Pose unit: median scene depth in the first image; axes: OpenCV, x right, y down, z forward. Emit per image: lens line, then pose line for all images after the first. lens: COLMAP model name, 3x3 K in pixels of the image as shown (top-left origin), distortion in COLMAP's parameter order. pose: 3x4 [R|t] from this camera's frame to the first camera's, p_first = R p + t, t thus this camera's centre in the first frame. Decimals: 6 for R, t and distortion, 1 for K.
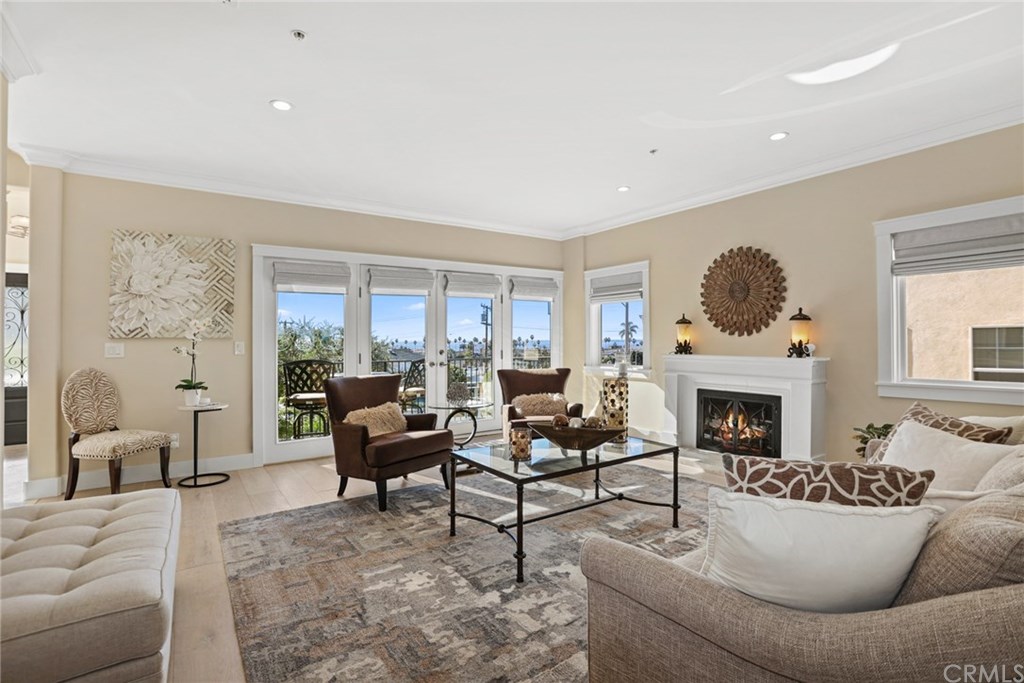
lens RADIAL K [[478.2, 0, 506.7], [0, 478.2, 338.7], [0, 0, 1]] dist [-0.050321, 0.000100]
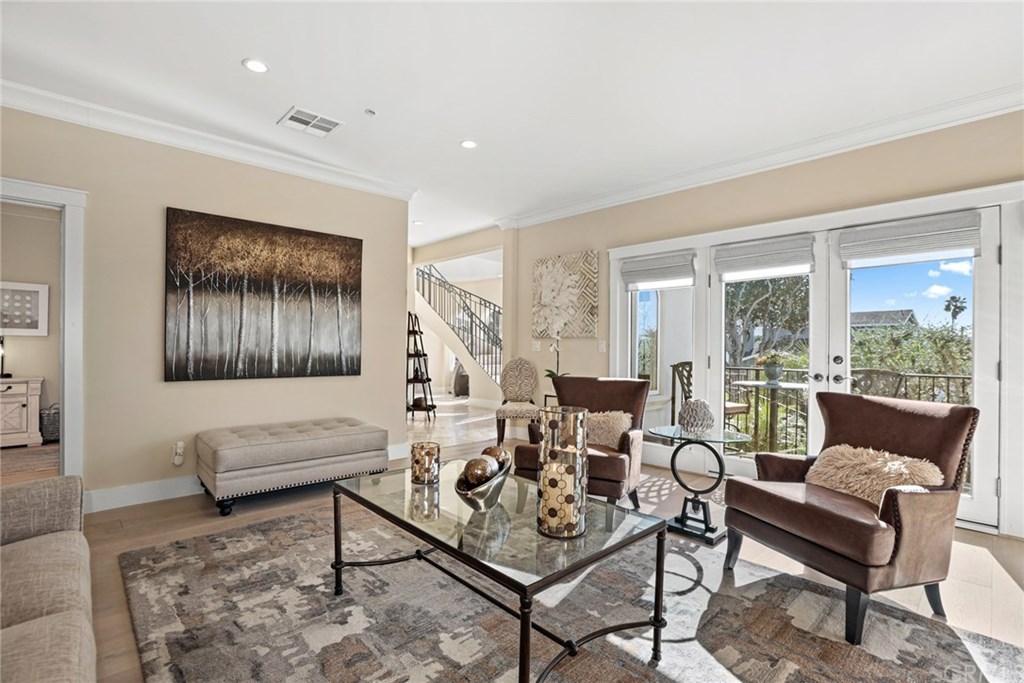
lens RADIAL K [[483.1, 0, 512.0], [0, 483.1, 341.5], [0, 0, 1]] dist [-0.022794, 0.000540]
pose [[0.147152, 0.001827, -0.989112, 0.588587], [-0.008437, 0.999964, 0.000592, 0.011416], [0.989078, 0.008258, 0.147162, 0.703023]]
